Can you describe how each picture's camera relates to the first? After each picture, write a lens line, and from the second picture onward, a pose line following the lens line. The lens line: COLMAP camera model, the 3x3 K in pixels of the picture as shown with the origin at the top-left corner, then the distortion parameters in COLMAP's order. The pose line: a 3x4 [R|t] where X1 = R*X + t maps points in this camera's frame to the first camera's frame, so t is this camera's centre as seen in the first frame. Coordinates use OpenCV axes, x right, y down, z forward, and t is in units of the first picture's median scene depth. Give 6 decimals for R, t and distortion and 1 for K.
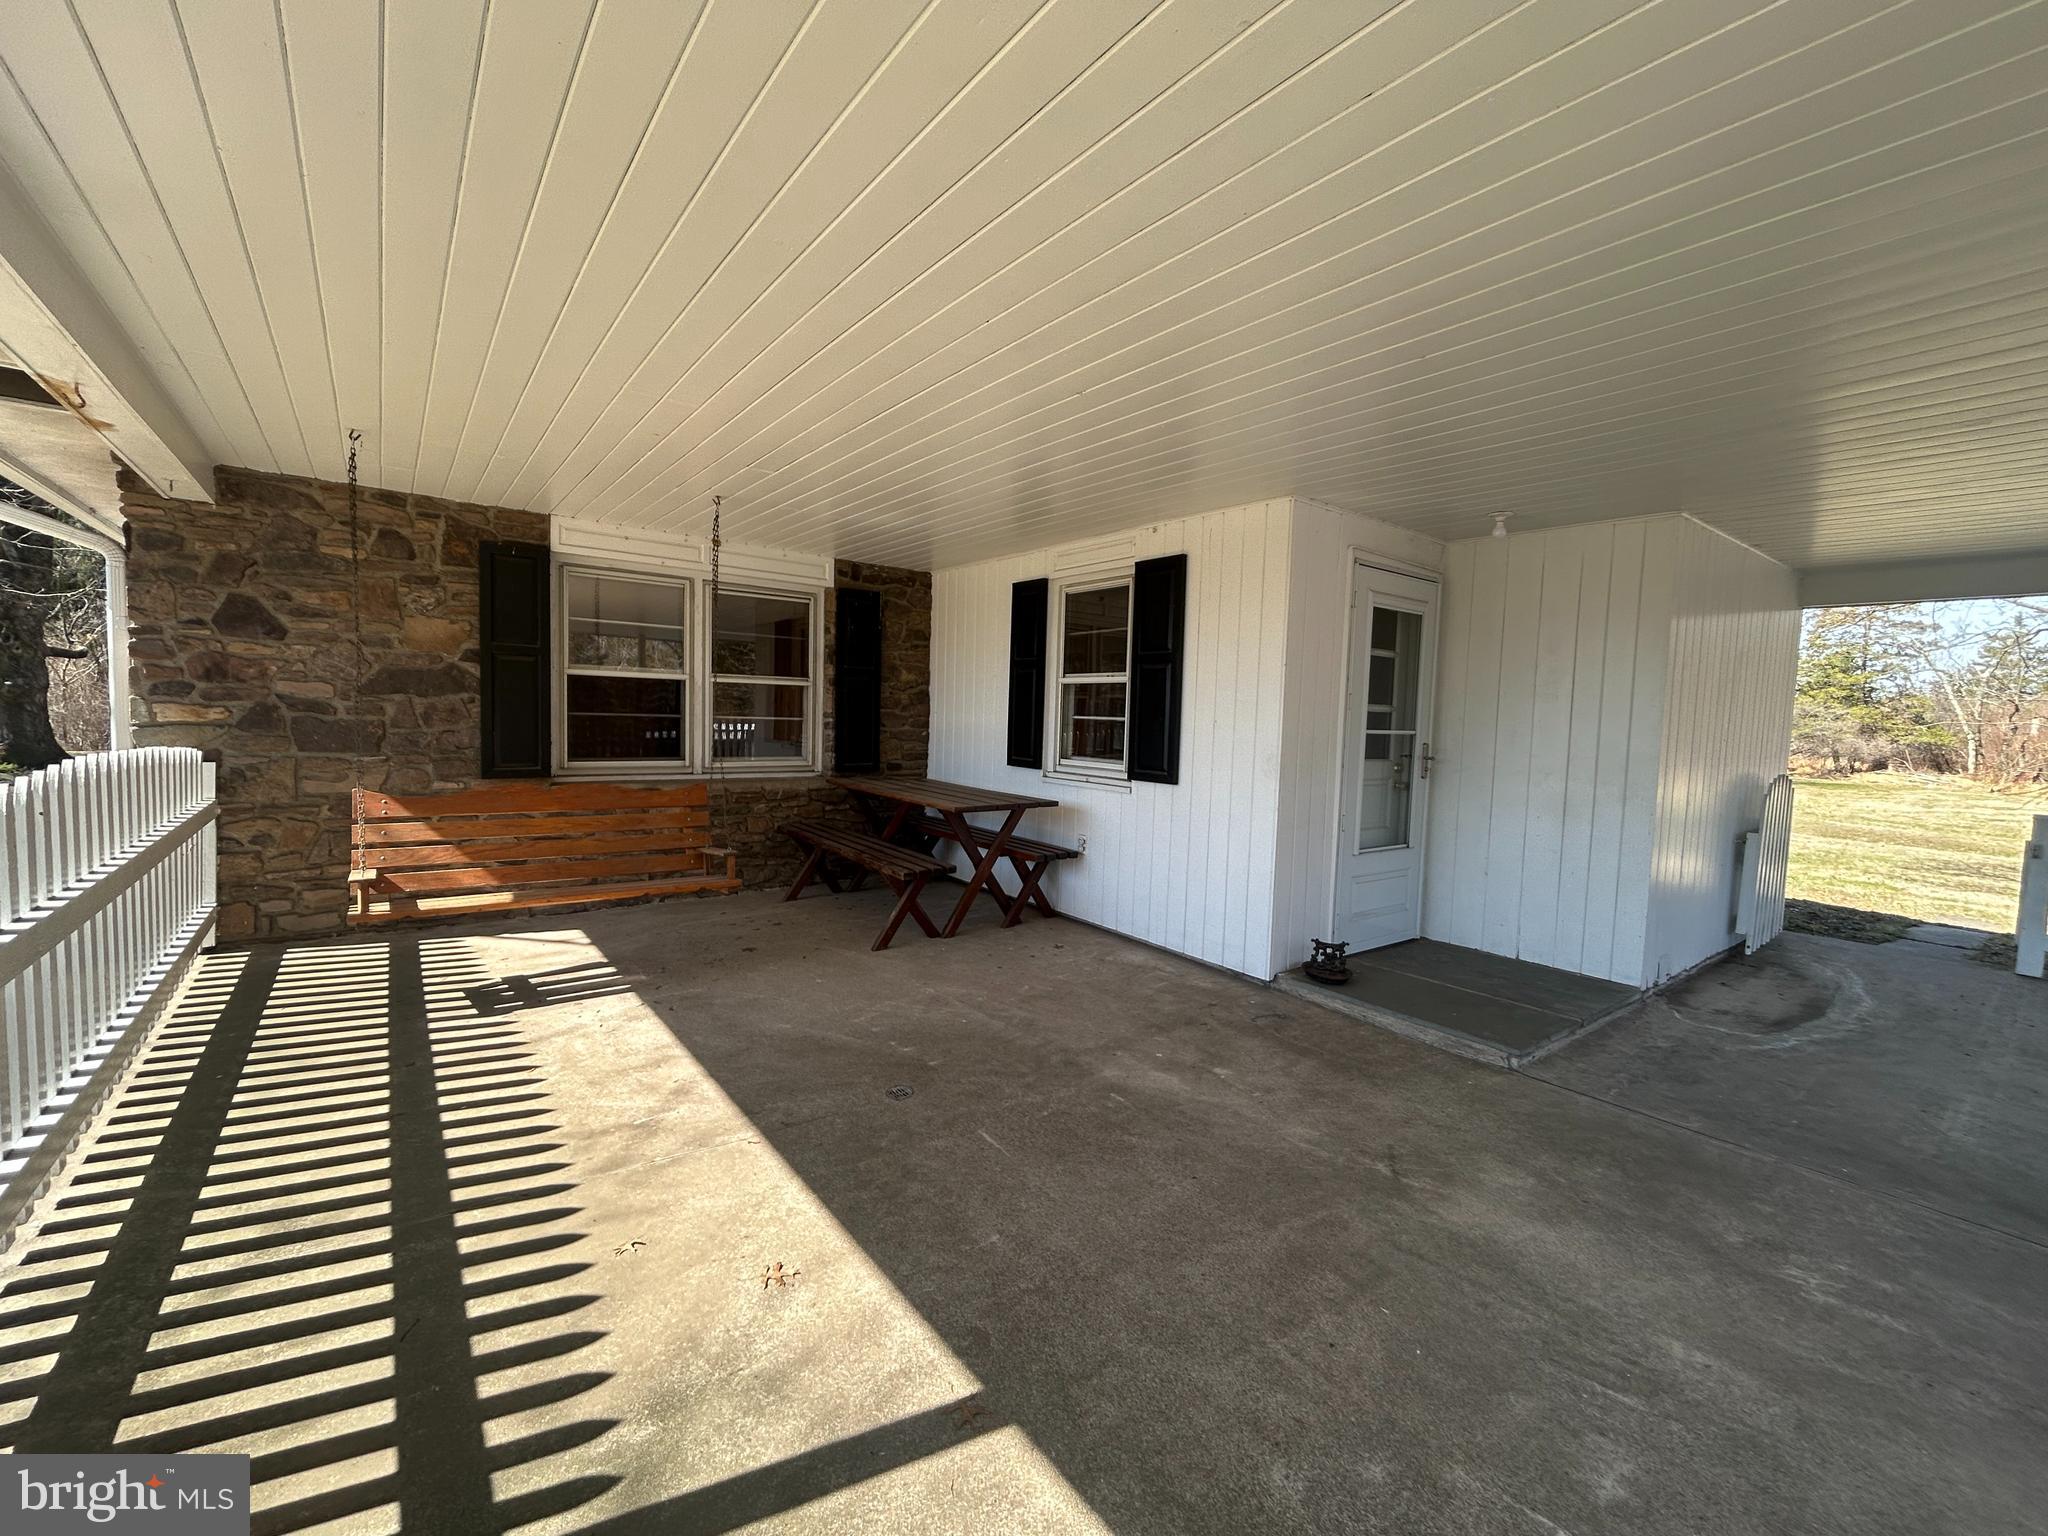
lens RADIAL K [[833.1, 0, 1024.2], [0, 833.1, 769.6], [0, 0, 1]] dist [0.001048, -0.000956]
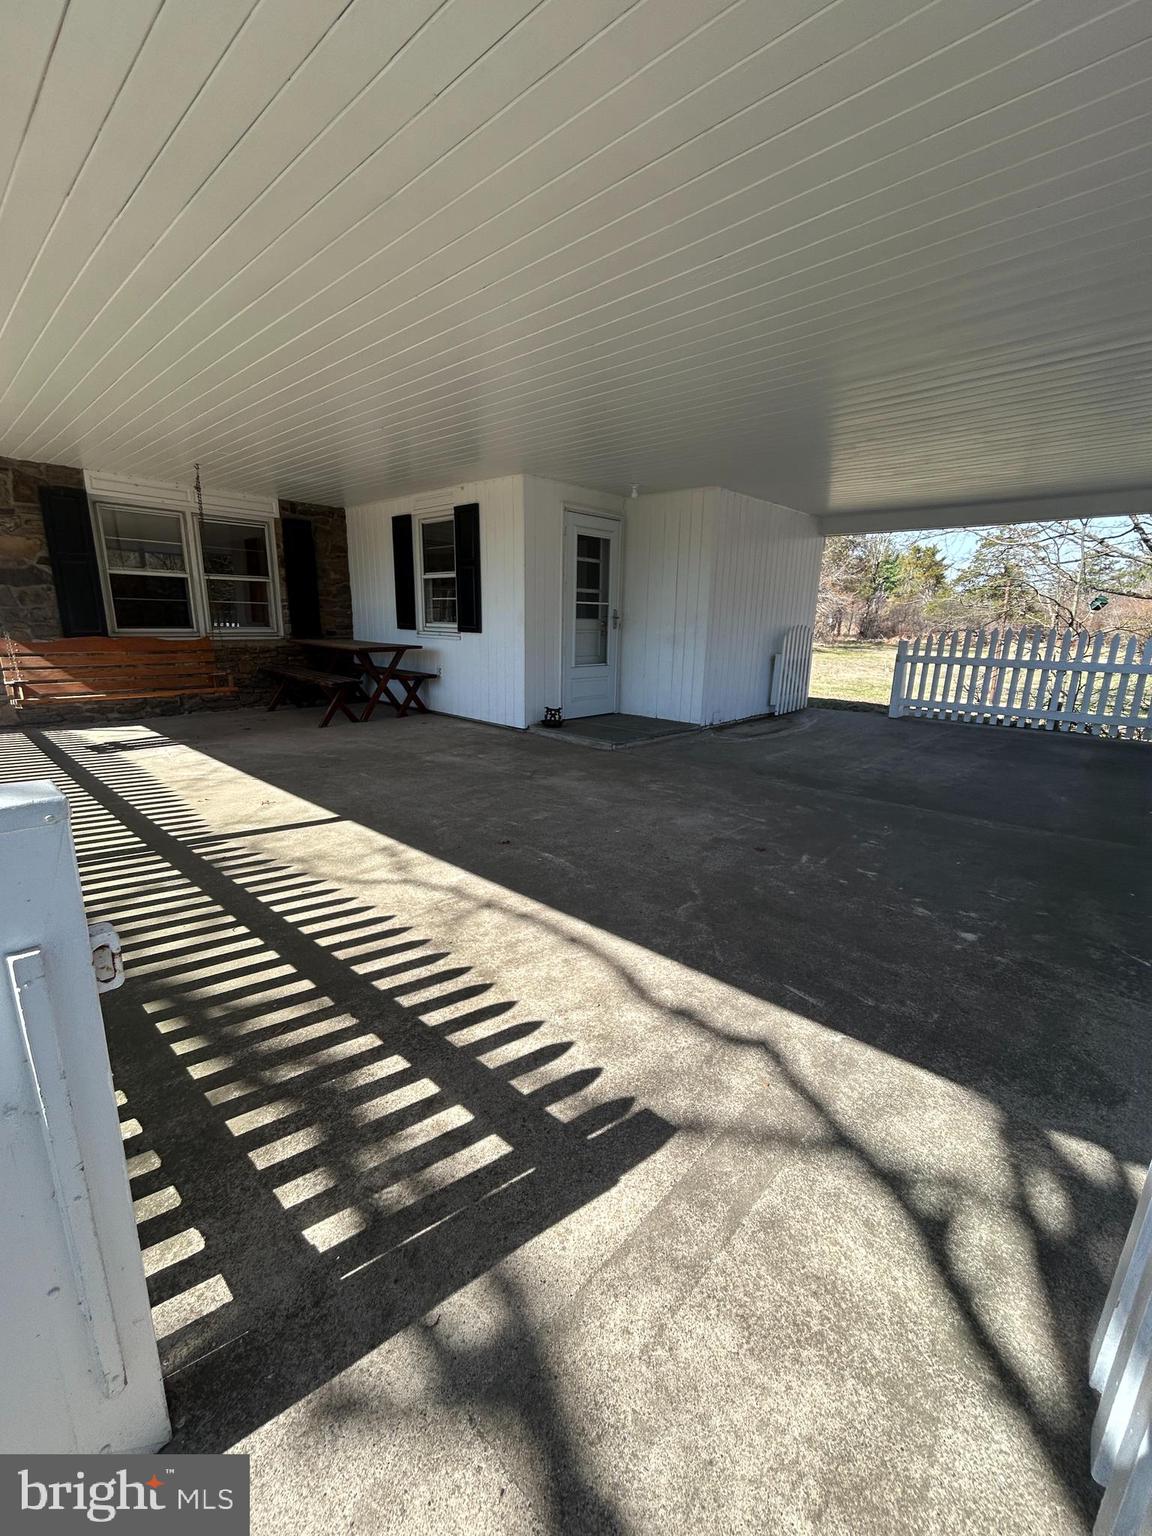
lens RADIAL K [[624.8, 0, 578.2], [0, 624.8, 768.3], [0, 0, 1]] dist [0.001048, -0.000956]
pose [[0.985077, -0.052556, 0.163891, 0.147793], [0.023528, 0.984418, 0.174265, 0.076544], [-0.170496, -0.167809, 0.970964, -0.444353]]
